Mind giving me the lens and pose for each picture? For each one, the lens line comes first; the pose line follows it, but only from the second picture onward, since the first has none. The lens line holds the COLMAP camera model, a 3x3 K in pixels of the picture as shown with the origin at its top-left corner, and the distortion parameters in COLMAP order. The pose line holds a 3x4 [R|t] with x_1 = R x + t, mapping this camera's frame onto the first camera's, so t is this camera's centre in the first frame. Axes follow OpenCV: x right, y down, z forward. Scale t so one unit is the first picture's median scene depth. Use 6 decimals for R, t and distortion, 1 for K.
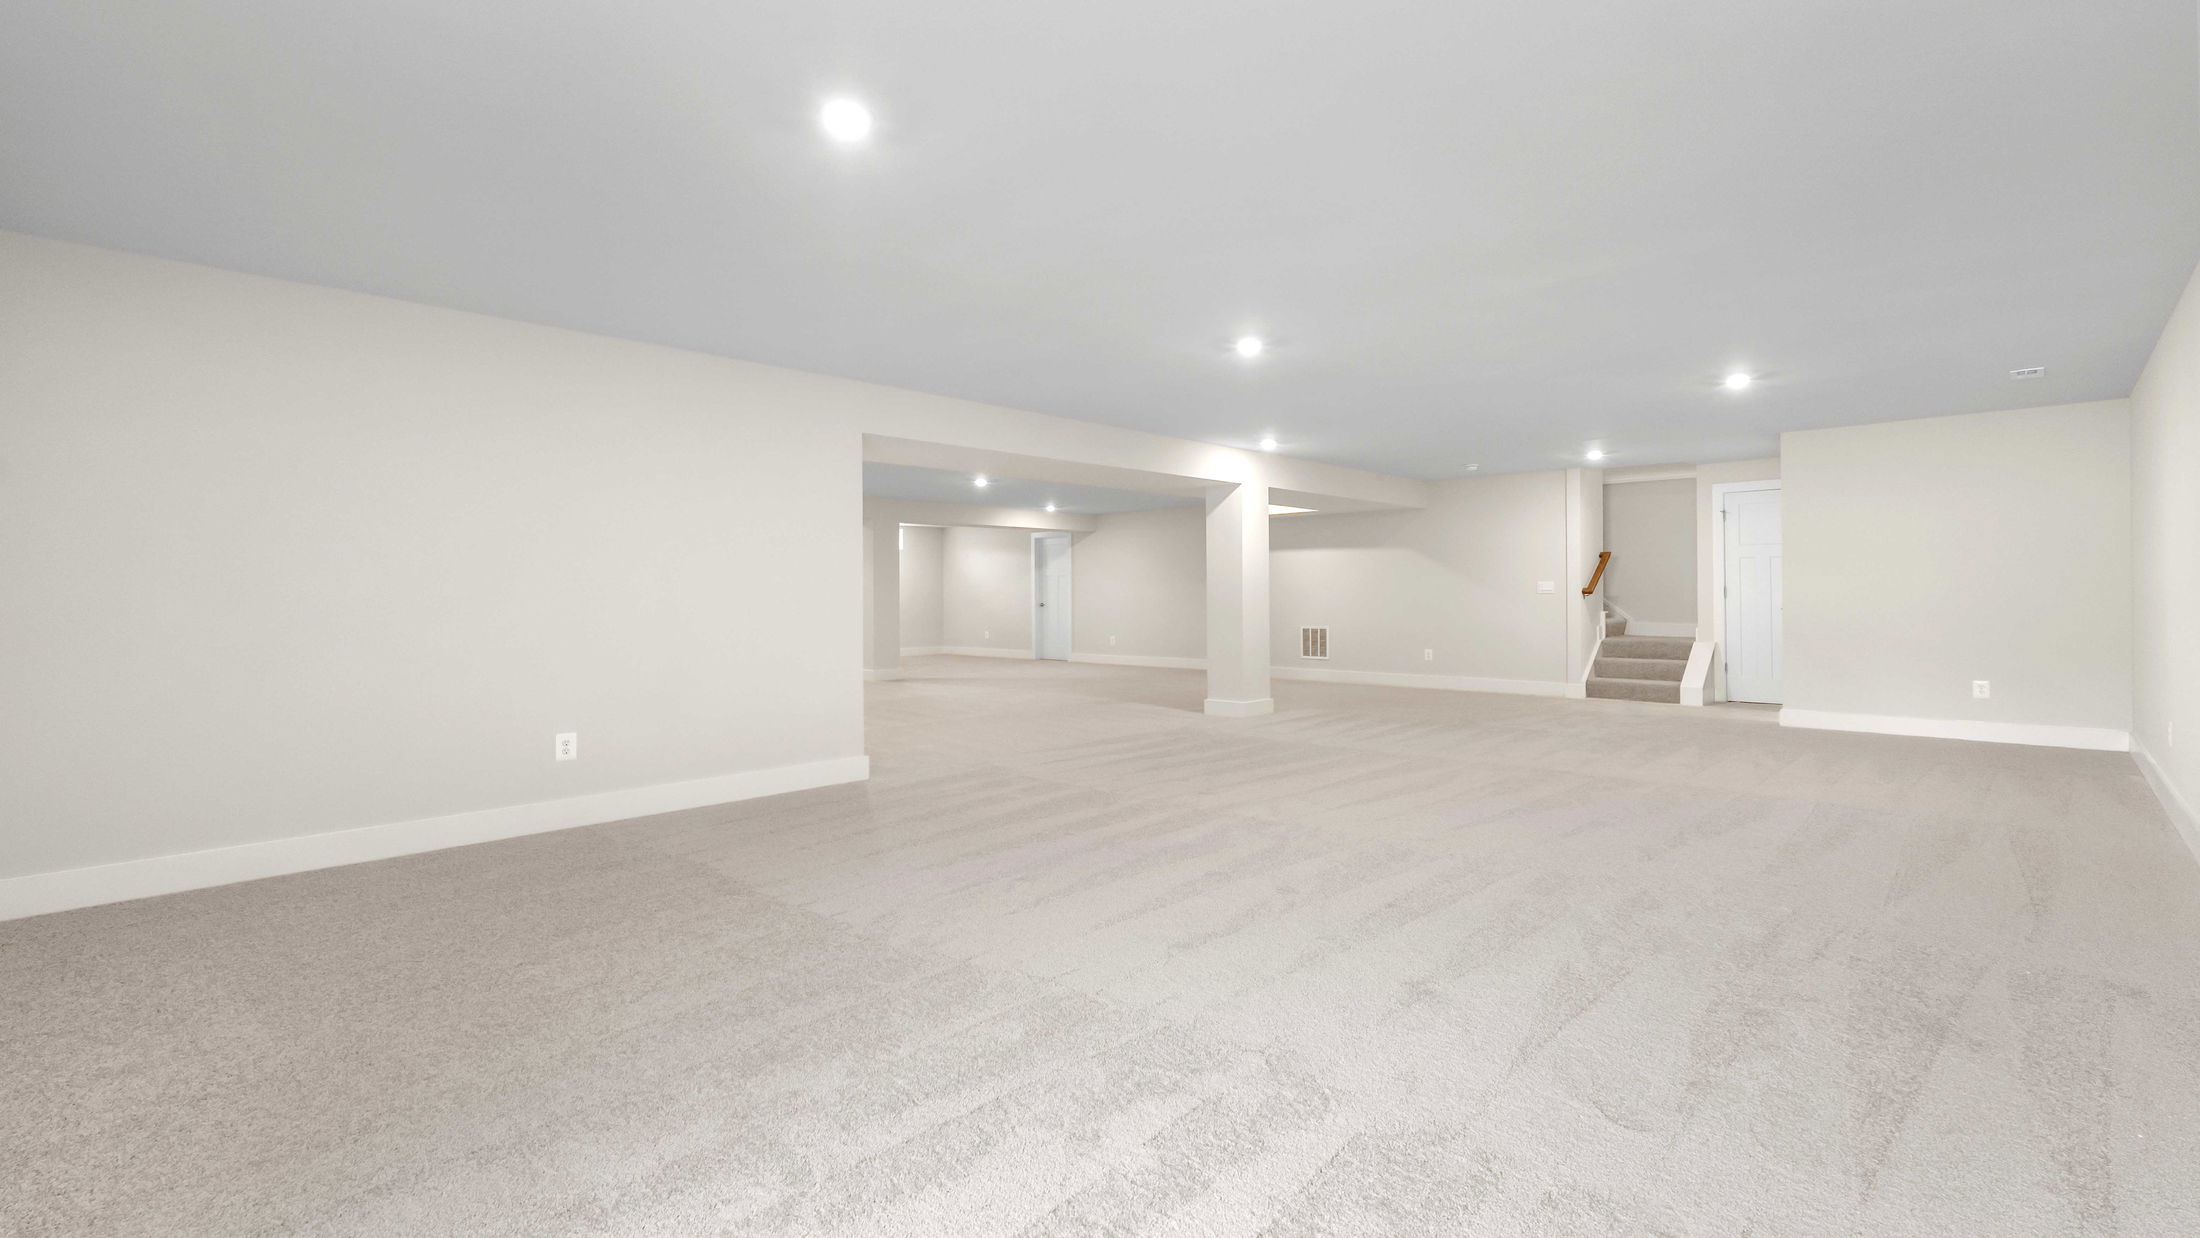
lens RADIAL K [[977.4, 0, 1098.5], [0, 977.4, 600.7], [0, 0, 1]] dist [-0.001617, -0.000726]
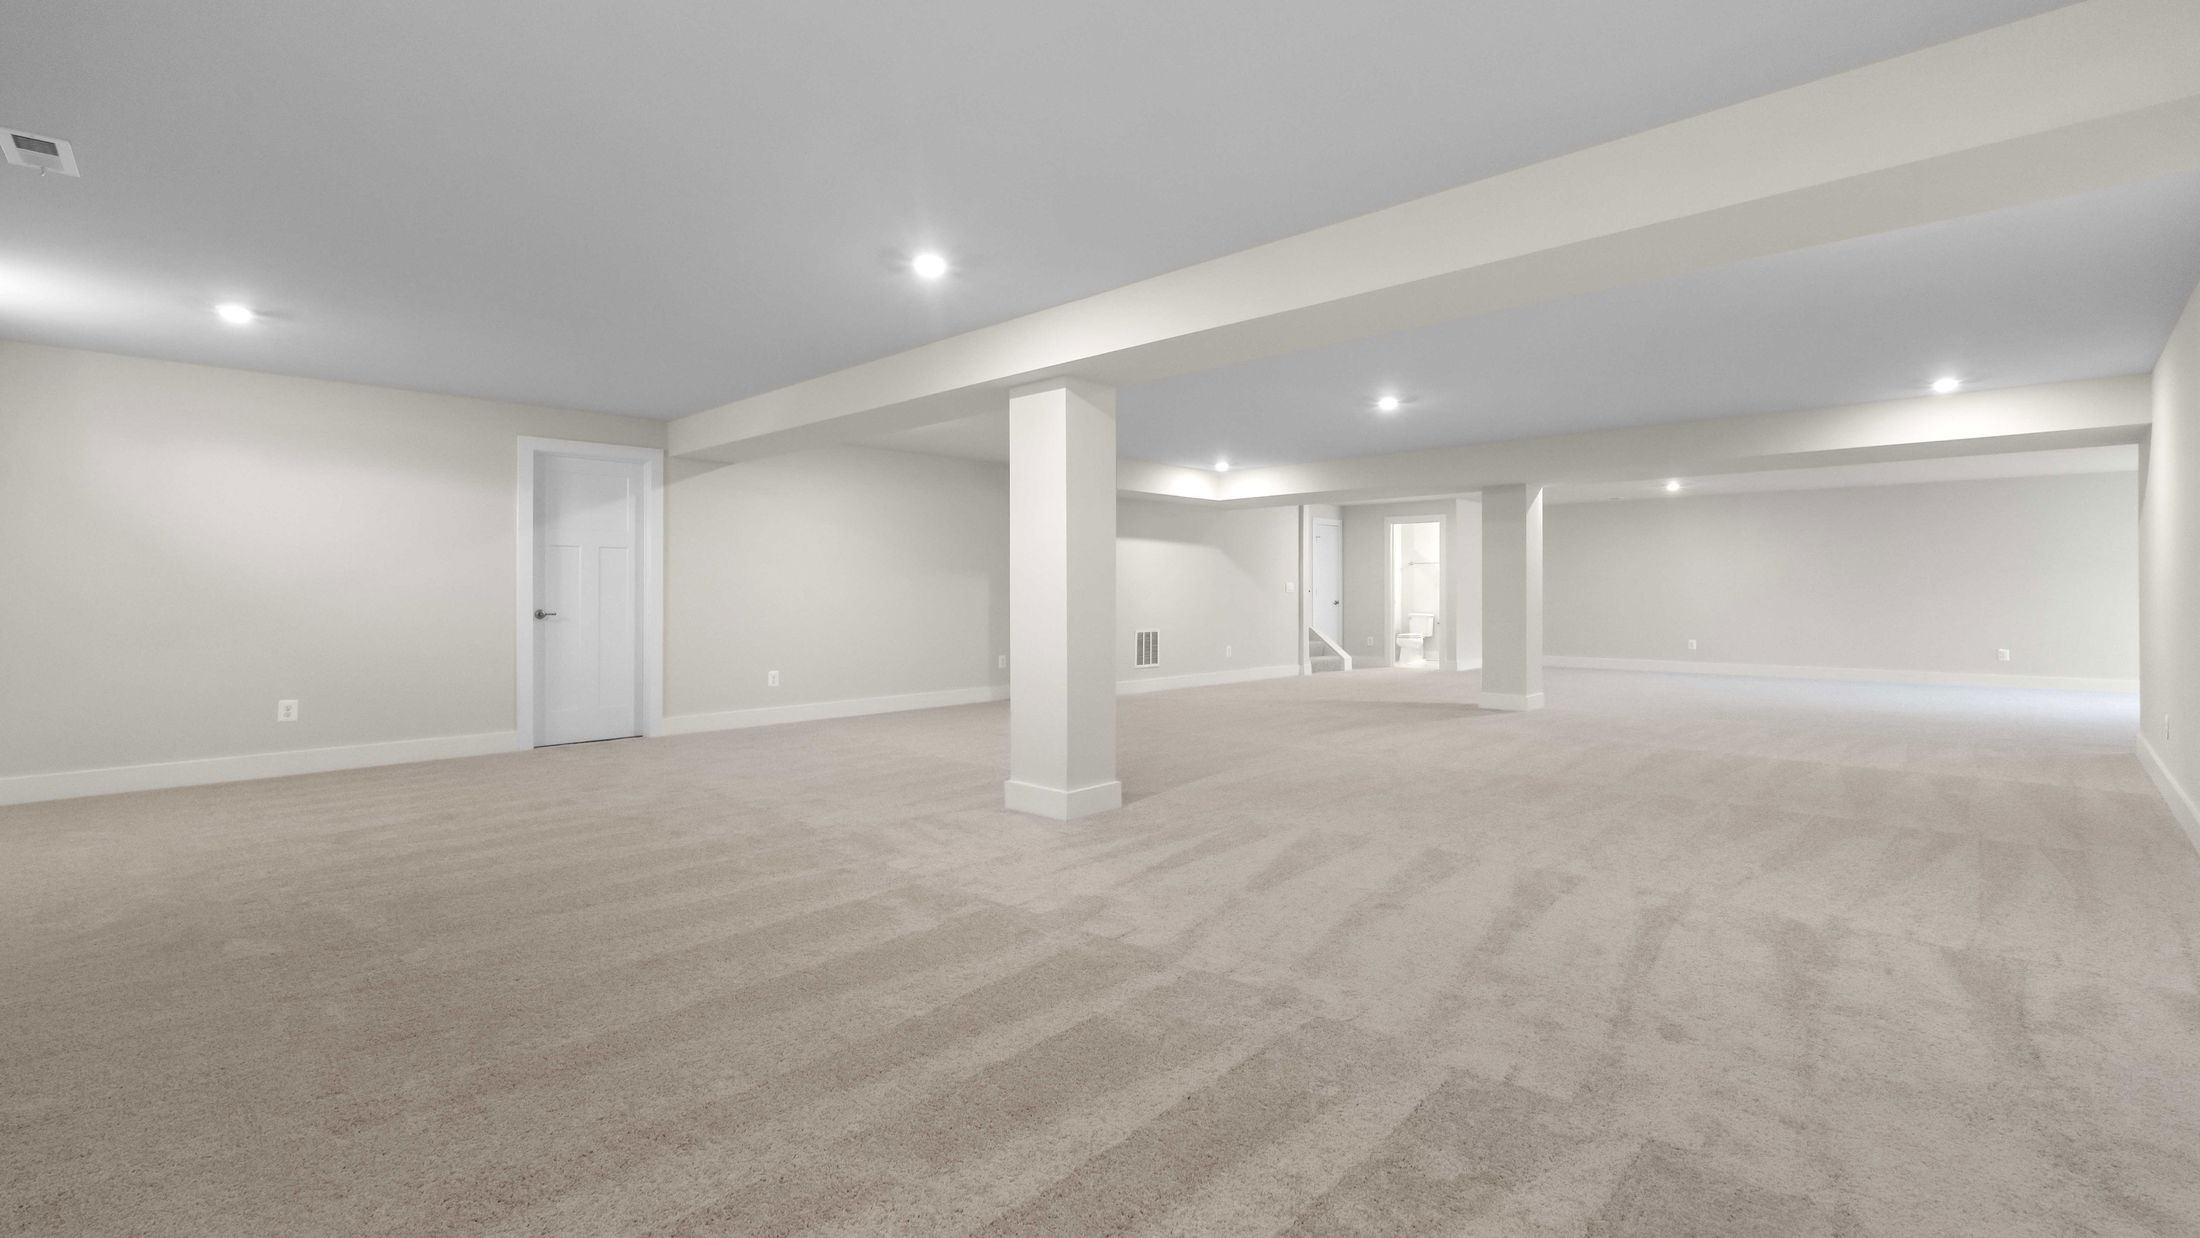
lens RADIAL K [[977.4, 0, 1098.5], [0, 977.4, 600.7], [0, 0, 1]] dist [-0.001617, -0.000726]
pose [[-0.003948, -0.013380, 0.999903, -0.631552], [-0.002184, 0.999908, 0.013372, -0.010245], [-0.999990, -0.002131, -0.003977, 1.039068]]
